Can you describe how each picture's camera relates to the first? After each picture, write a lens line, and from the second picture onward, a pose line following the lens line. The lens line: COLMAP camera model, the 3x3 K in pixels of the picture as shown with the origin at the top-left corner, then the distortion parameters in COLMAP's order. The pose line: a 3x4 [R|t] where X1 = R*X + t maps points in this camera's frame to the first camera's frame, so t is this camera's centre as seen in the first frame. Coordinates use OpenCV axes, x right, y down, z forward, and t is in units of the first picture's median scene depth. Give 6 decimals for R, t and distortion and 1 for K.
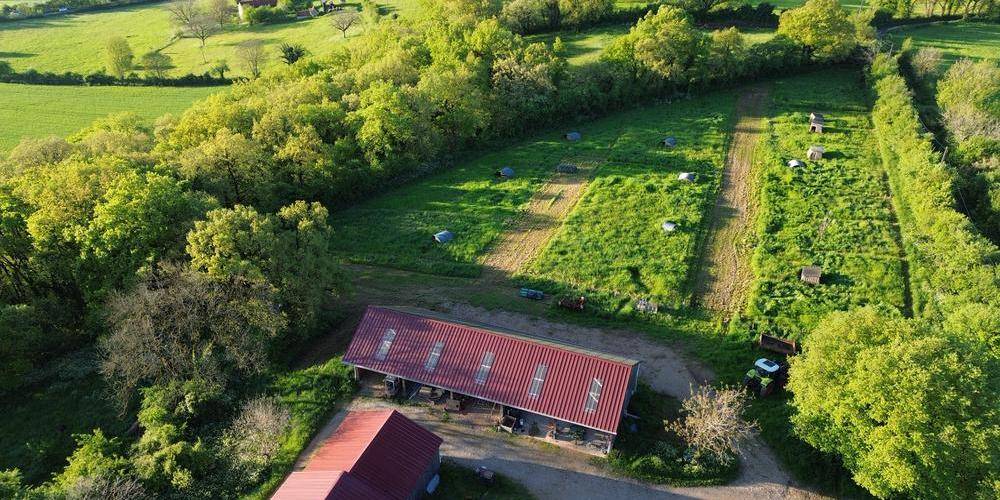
lens RADIAL K [[696.9, 0, 500.0], [0, 696.9, 250.0], [0, 0, 1]] dist [0.070034, -0.062080]
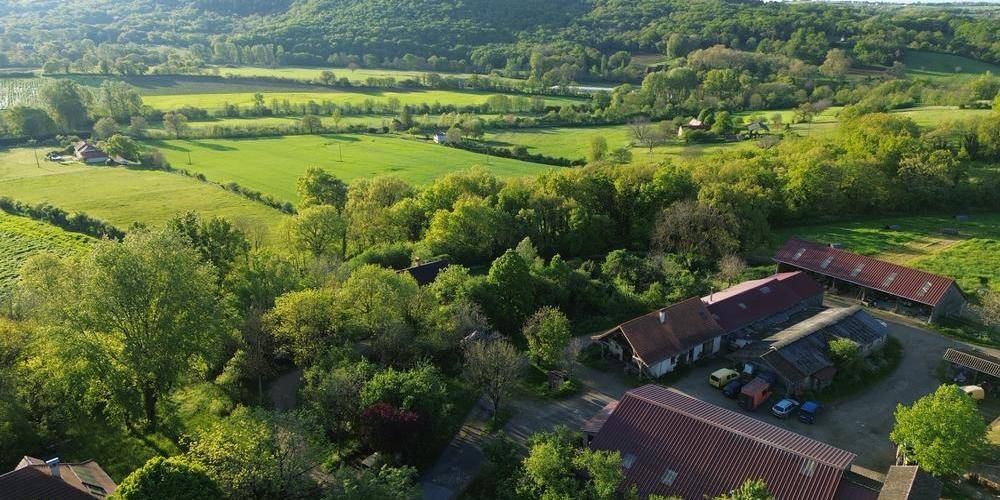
lens RADIAL K [[696.9, 0, 500.0], [0, 696.9, 250.0], [0, 0, 1]] dist [0.070034, -0.062080]
pose [[0.852318, 0.171604, -0.494070, 0.041767], [-0.265141, 0.956028, -0.125339, 0.298695], [0.450836, 0.237827, 0.860340, -0.500087]]
